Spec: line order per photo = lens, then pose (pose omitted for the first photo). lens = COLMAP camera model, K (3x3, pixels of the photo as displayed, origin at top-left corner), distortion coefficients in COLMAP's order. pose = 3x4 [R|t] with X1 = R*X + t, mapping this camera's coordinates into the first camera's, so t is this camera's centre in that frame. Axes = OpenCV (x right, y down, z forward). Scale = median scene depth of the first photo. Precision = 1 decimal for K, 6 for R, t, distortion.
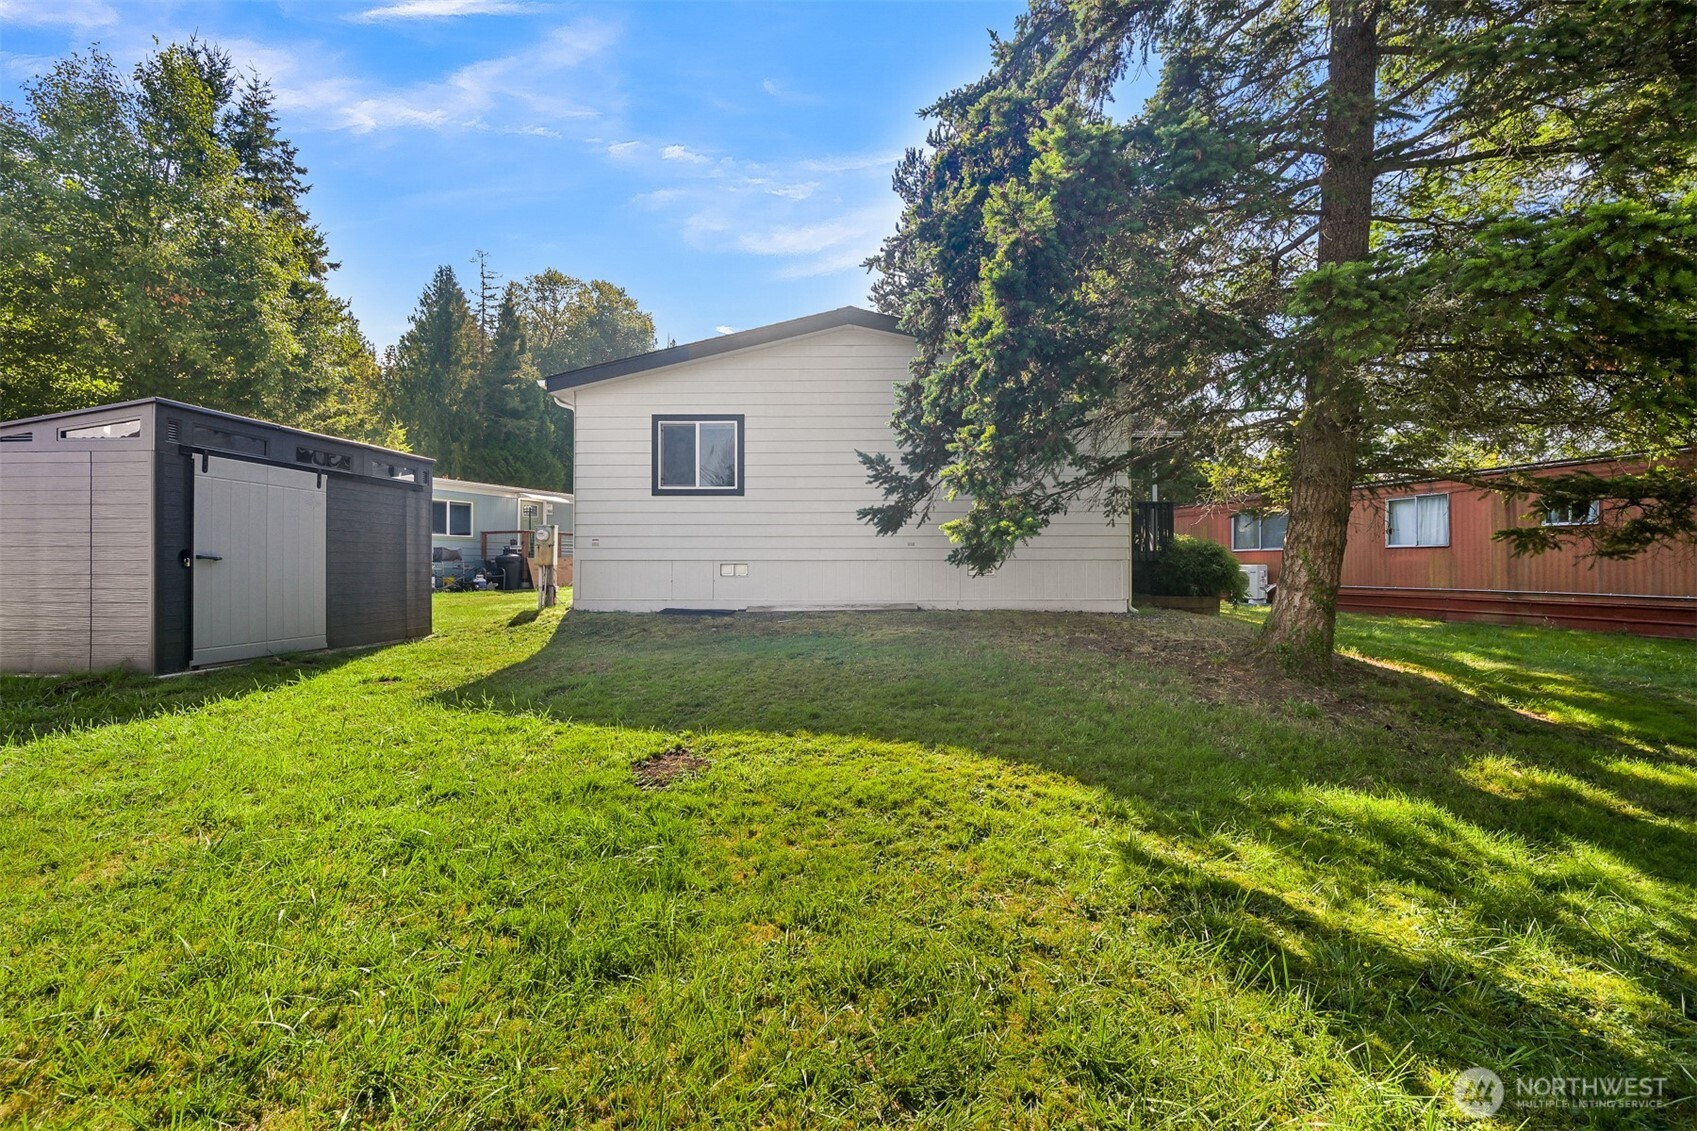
lens RADIAL K [[678.5, 0, 847.7], [0, 678.5, 557.3], [0, 0, 1]] dist [0.002027, -0.000576]
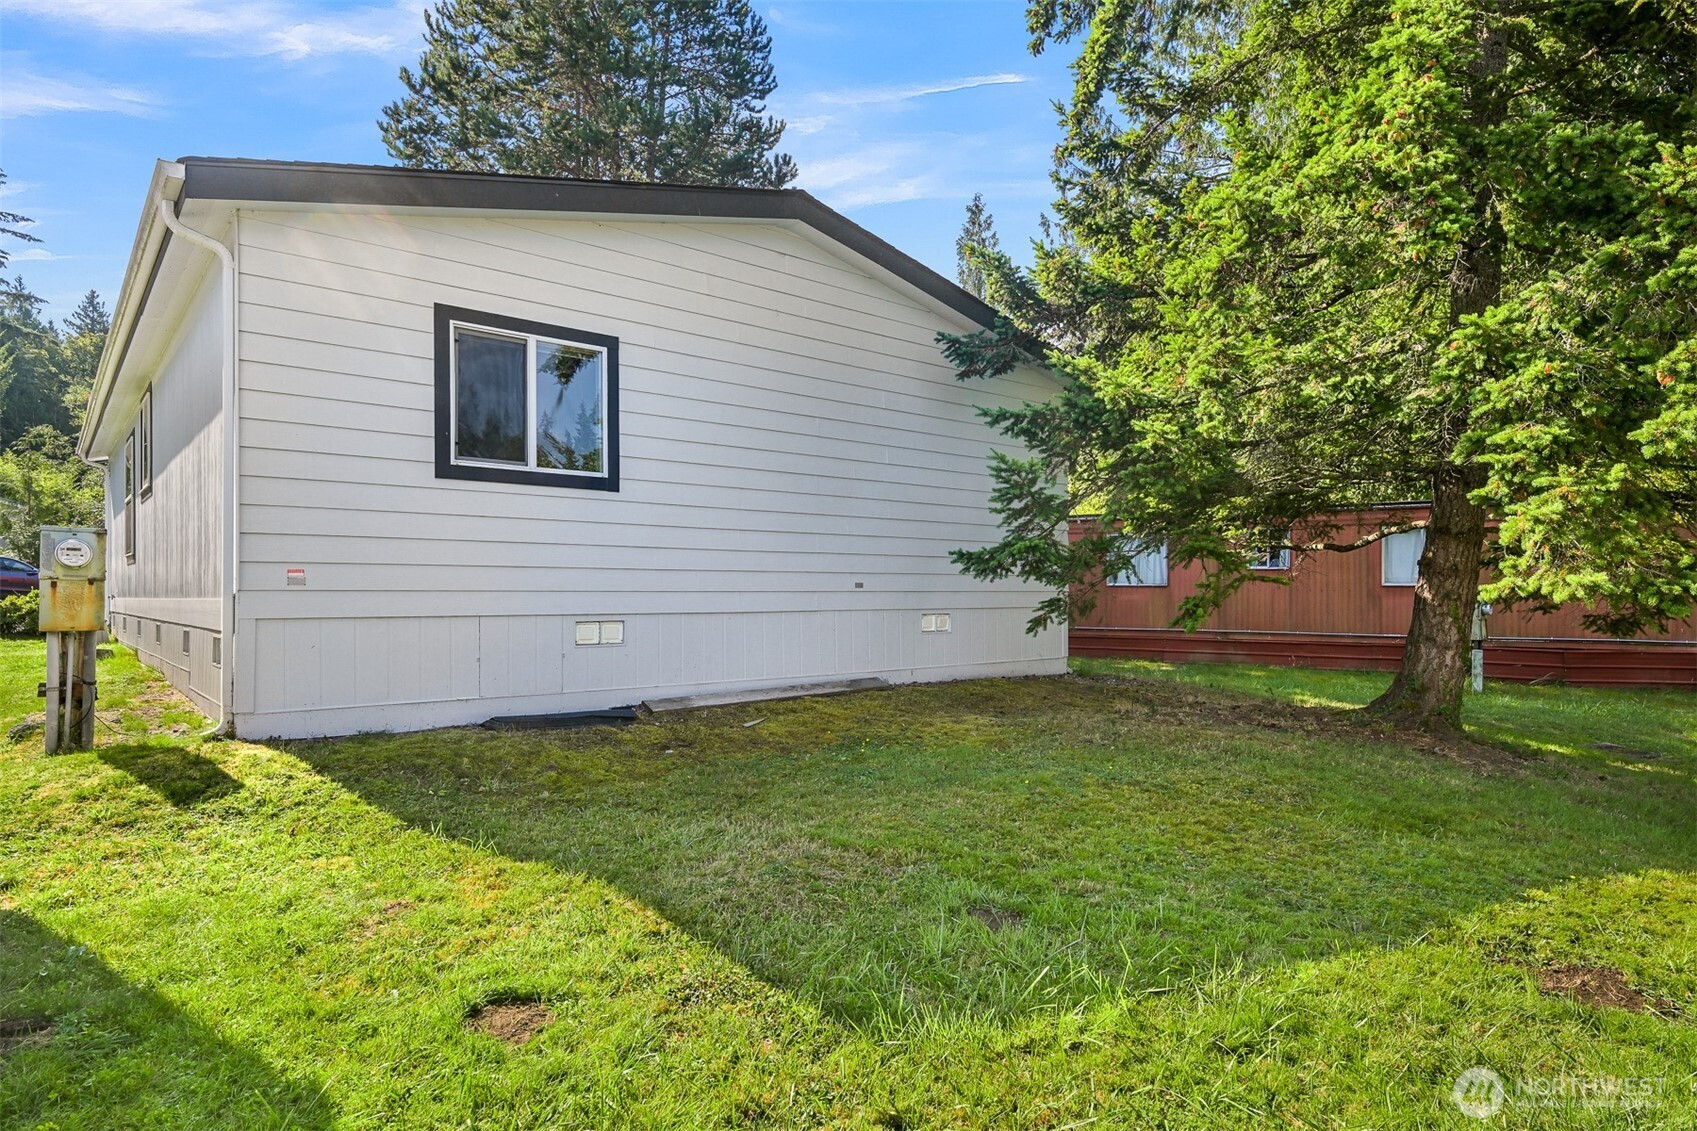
lens RADIAL K [[982.4, 0, 850.1], [0, 982.4, 581.3], [0, 0, 1]] dist [-0.000190, -0.001344]
pose [[0.741855, 0.008591, 0.670505, -0.529601], [-0.010539, 0.999944, -0.001152, -0.021702], [-0.670477, -0.006212, 0.741904, 0.308693]]
